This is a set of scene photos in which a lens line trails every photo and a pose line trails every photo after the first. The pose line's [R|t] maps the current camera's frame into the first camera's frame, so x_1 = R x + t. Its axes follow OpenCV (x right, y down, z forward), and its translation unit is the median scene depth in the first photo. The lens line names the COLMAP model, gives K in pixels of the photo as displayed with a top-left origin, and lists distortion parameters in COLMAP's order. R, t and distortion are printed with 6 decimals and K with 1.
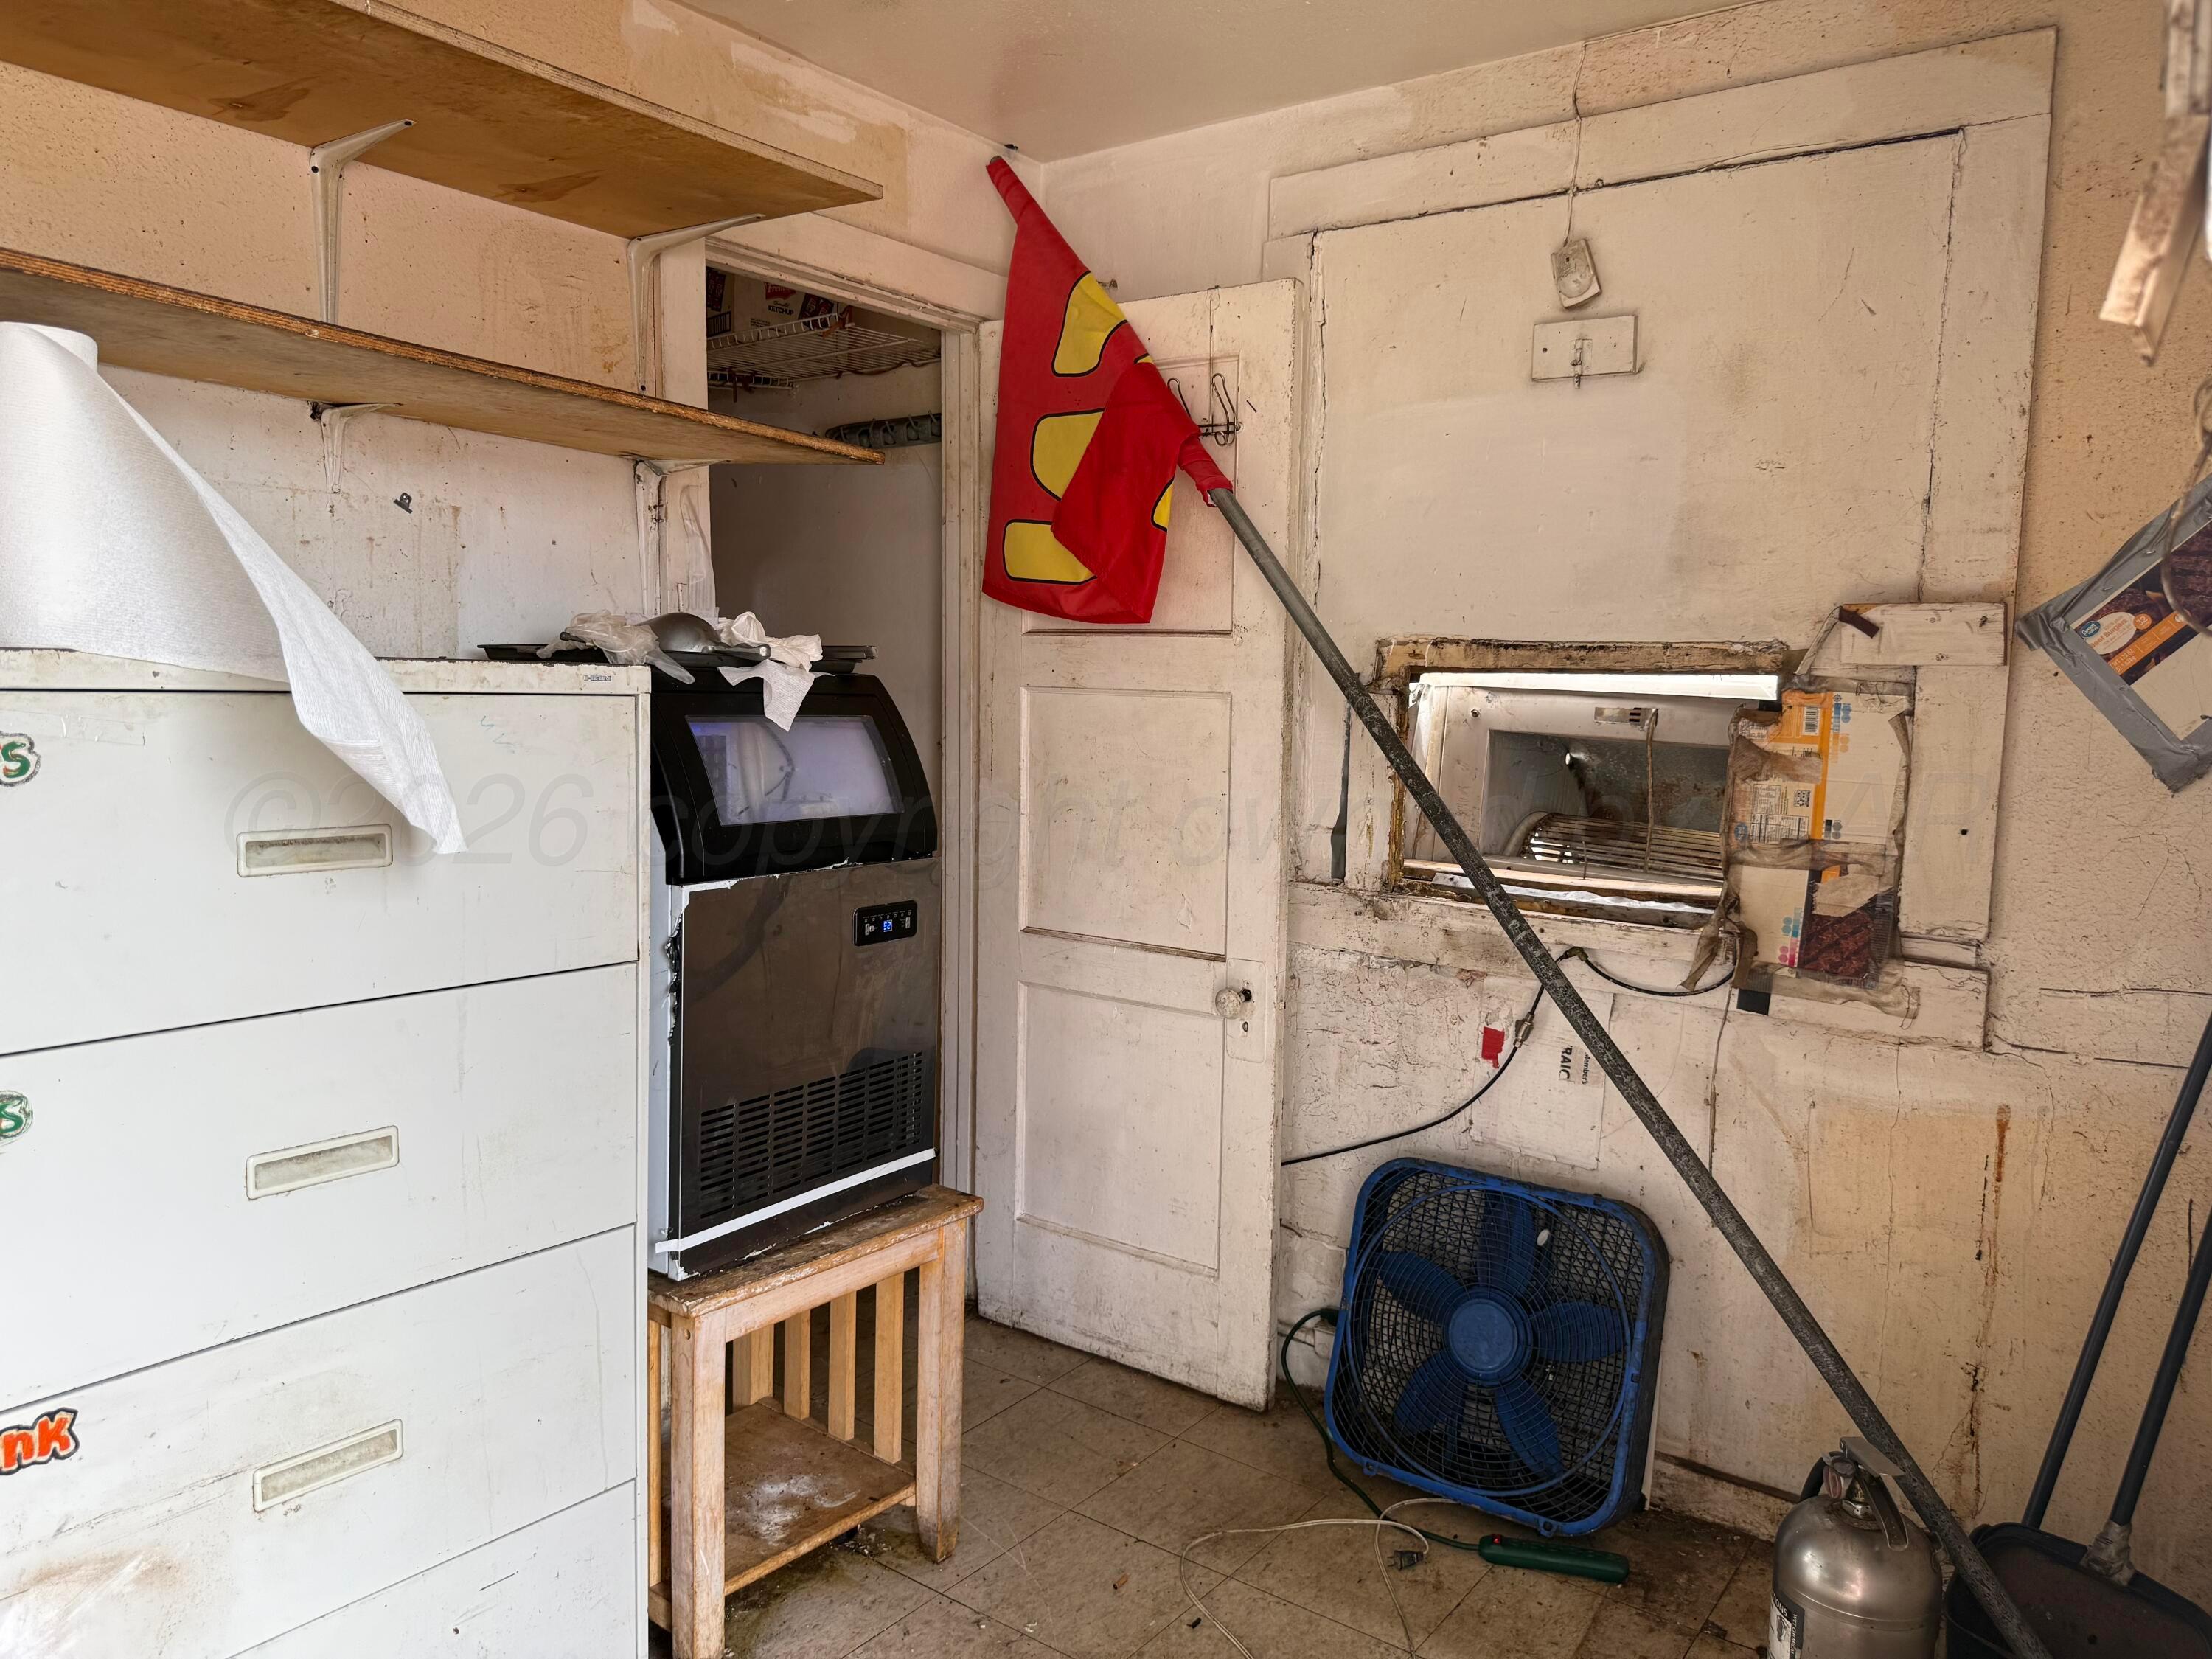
lens RADIAL K [[1579.1, 0, 1103.6], [0, 1579.1, 819.6], [0, 0, 1]] dist [0.091281, -0.142095]
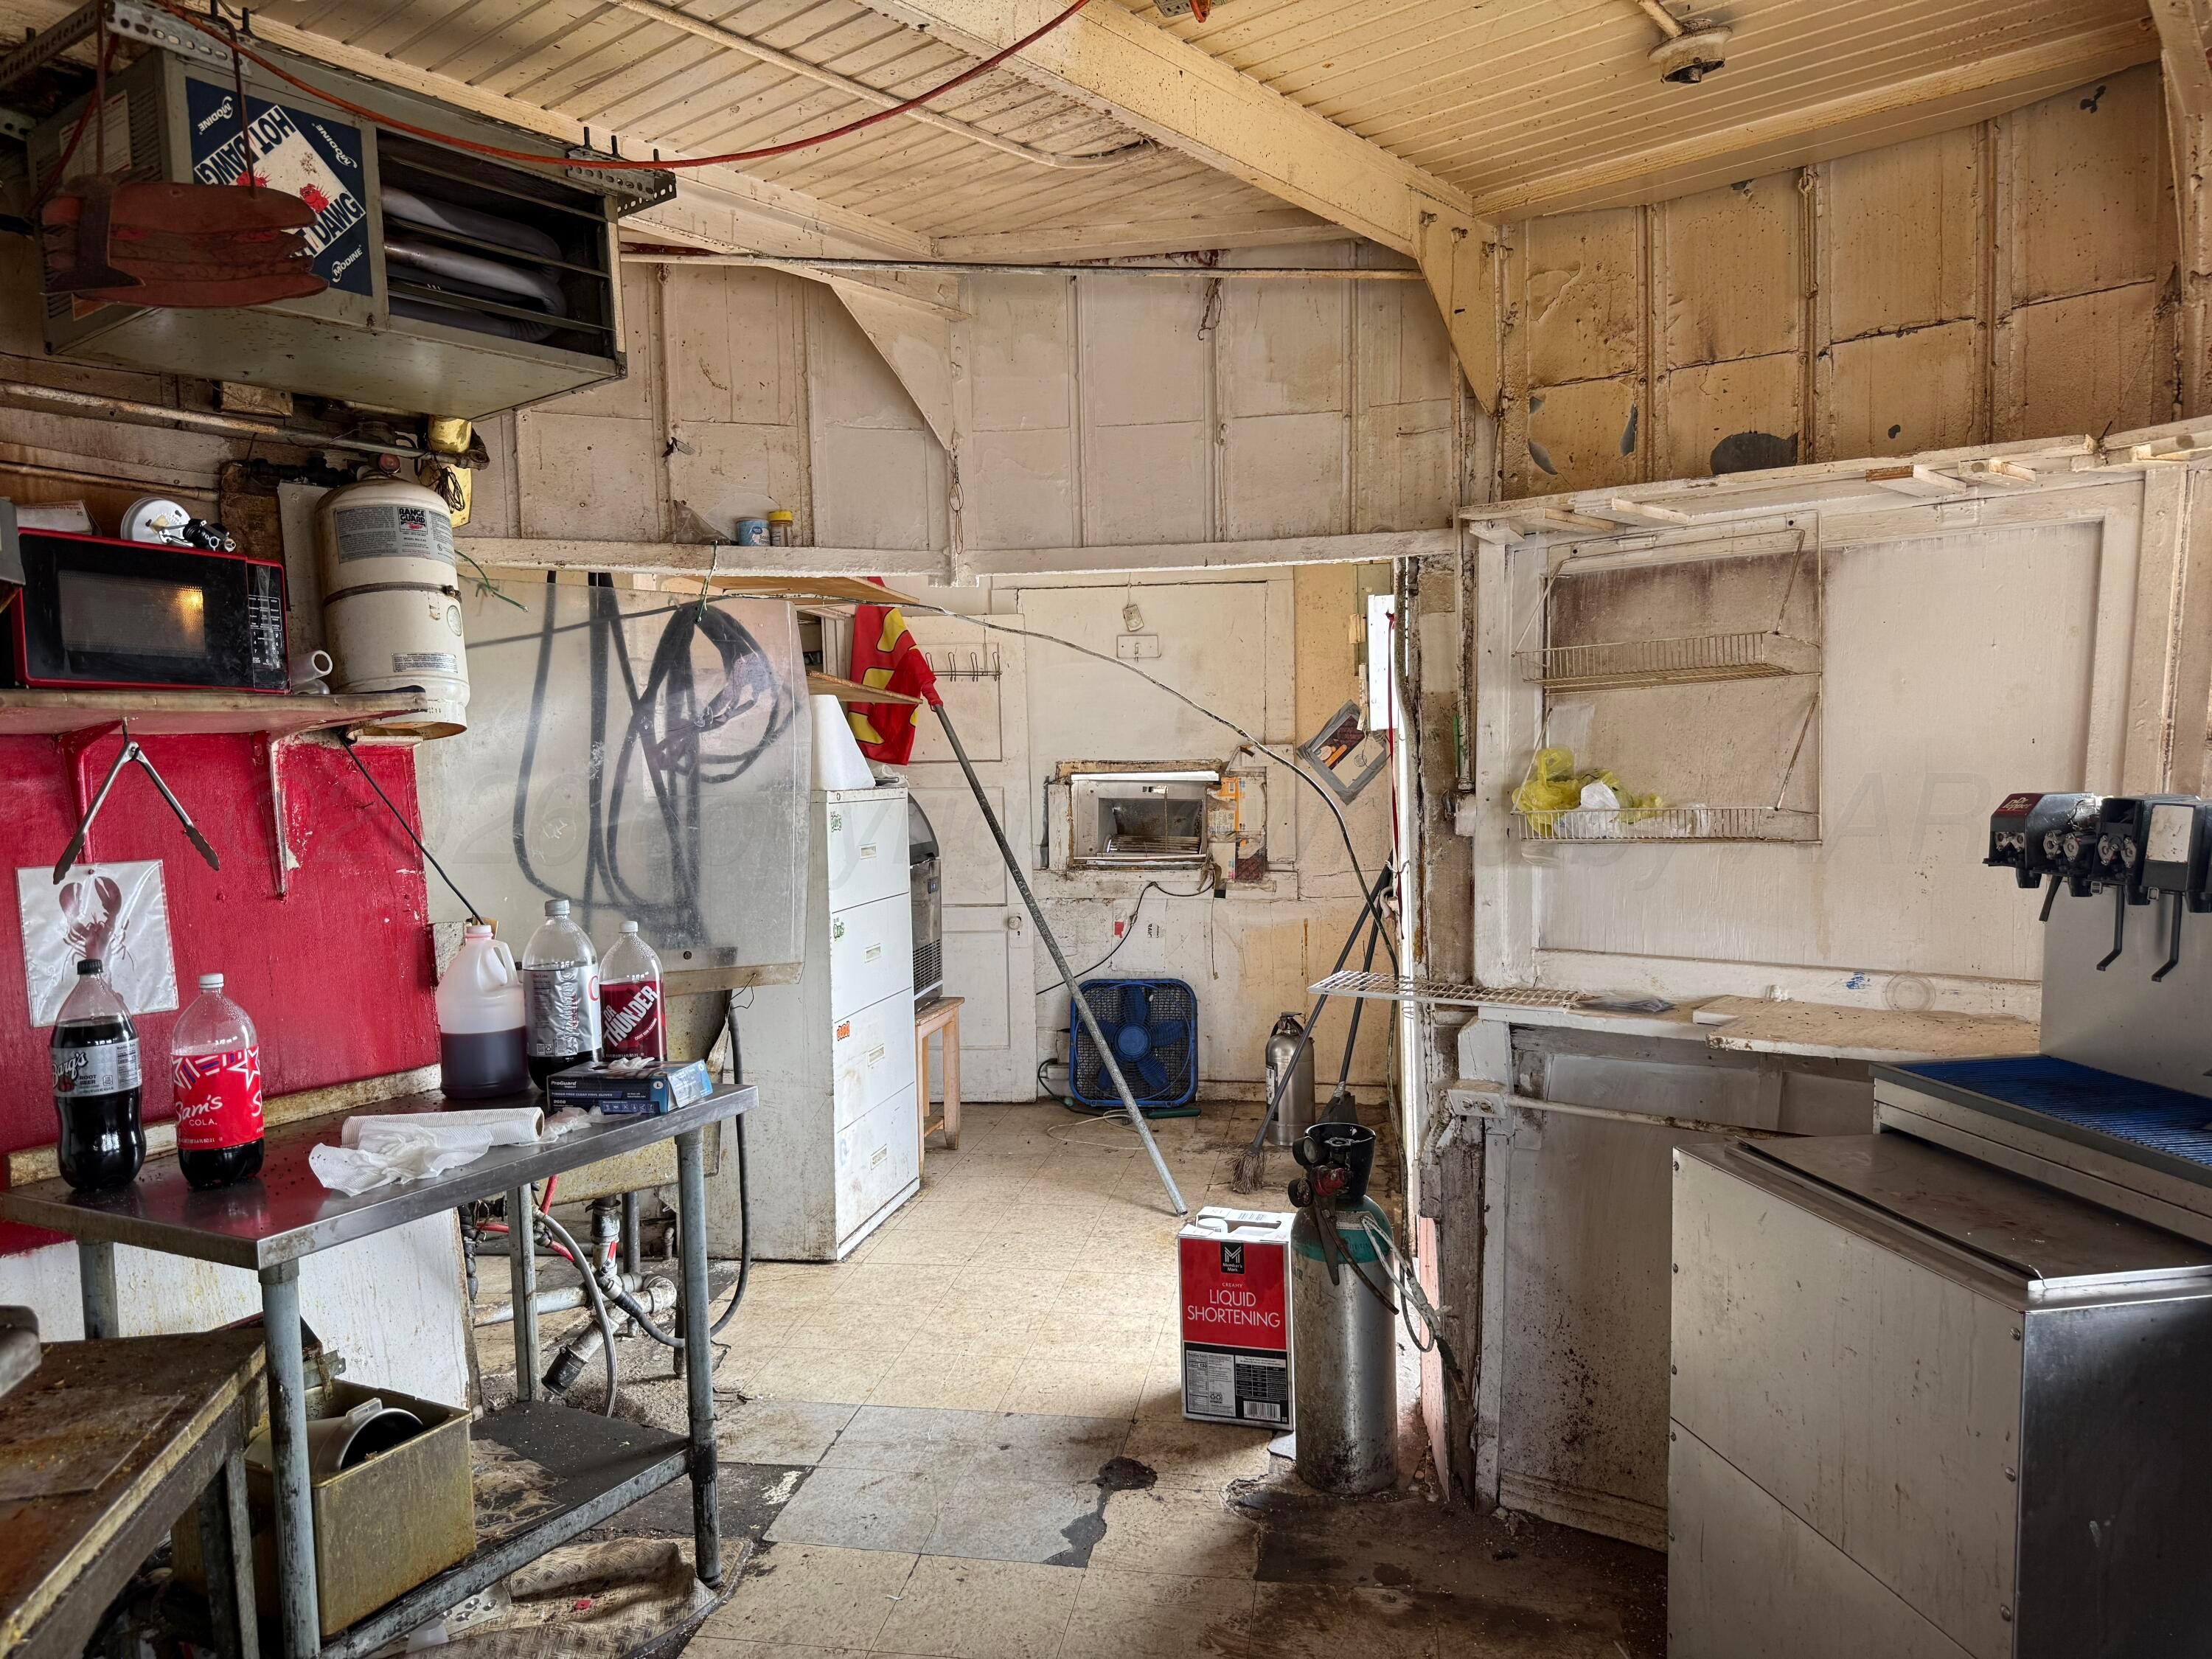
lens RADIAL K [[1579.1, 0, 1103.6], [0, 1579.1, 819.6], [0, 0, 1]] dist [0.091281, -0.142095]
pose [[0.885178, -0.054904, 0.462002, -0.961441], [0.082050, 0.995871, -0.038855, 0.076439], [-0.457961, 0.072301, 0.886027, -1.232698]]
